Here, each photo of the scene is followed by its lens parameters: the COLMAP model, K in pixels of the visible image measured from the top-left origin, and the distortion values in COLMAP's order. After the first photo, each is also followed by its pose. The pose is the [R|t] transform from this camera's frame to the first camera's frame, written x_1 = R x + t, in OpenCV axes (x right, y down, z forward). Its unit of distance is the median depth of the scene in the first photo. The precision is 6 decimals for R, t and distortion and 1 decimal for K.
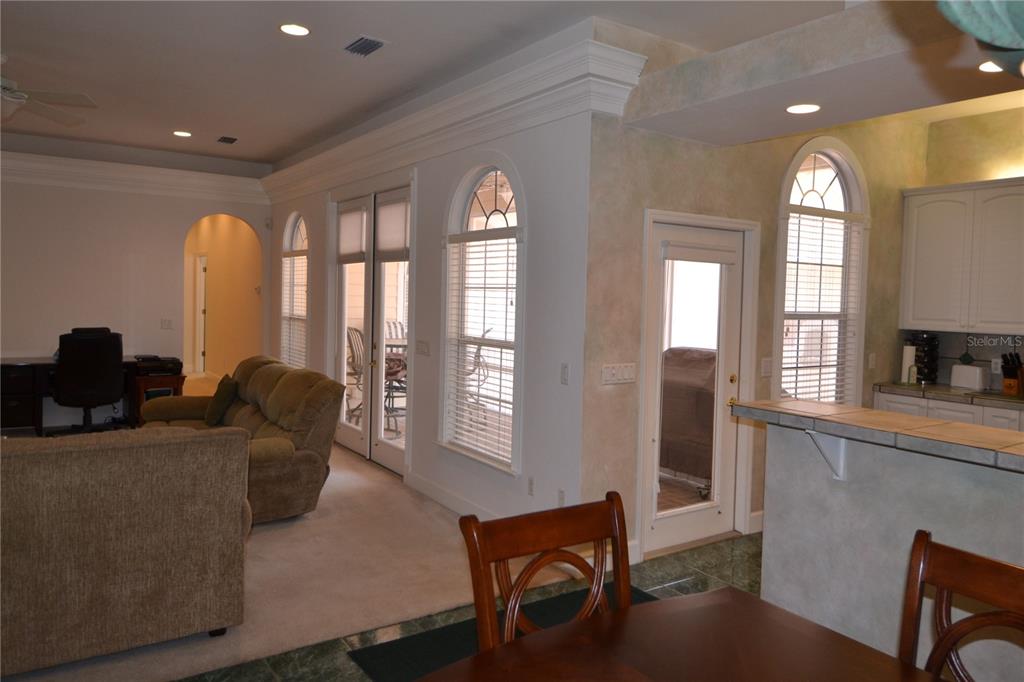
lens RADIAL K [[726.7, 0, 516.1], [0, 726.7, 321.3], [0, 0, 1]] dist [-0.001080, -0.000850]
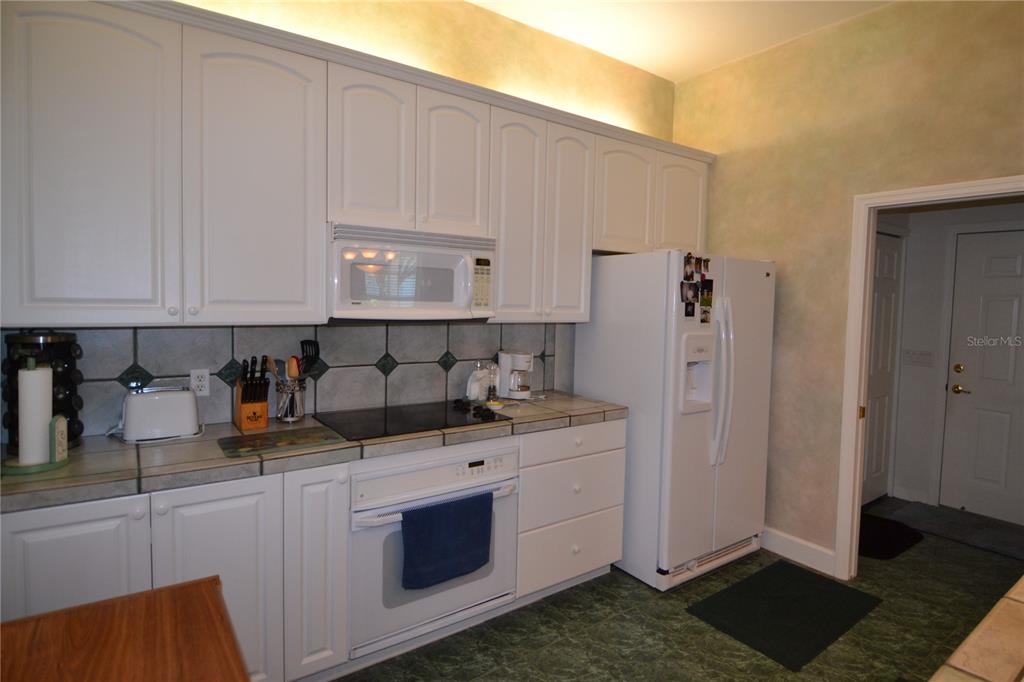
lens RADIAL K [[551.1, 0, 542.9], [0, 551.1, 327.5], [0, 0, 1]] dist [0.020550, -0.026455]
pose [[-0.047749, -0.081309, 0.995545, 0.249542], [0.011583, 0.996569, 0.081948, -0.011022], [-0.998792, 0.015445, -0.046643, 0.792513]]
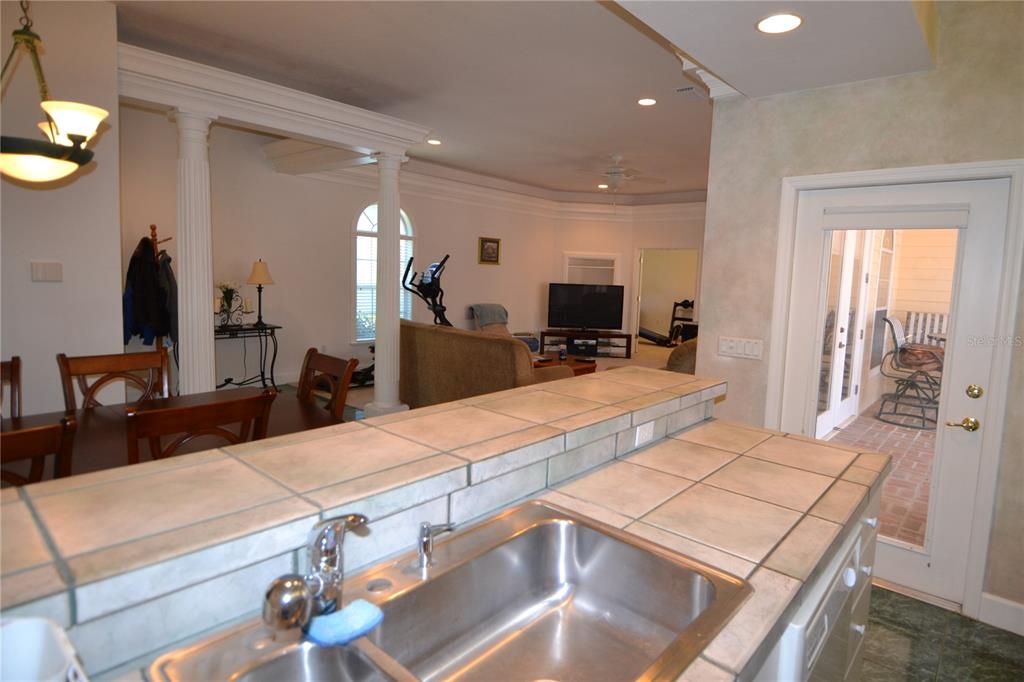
lens RADIAL K [[551.1, 0, 542.9], [0, 551.1, 327.5], [0, 0, 1]] dist [0.020550, -0.026455]
pose [[0.265692, 0.075979, -0.961059, 0.623194], [-0.069042, 0.995829, 0.059640, 0.012760], [0.961583, 0.050508, 0.269829, 0.405275]]
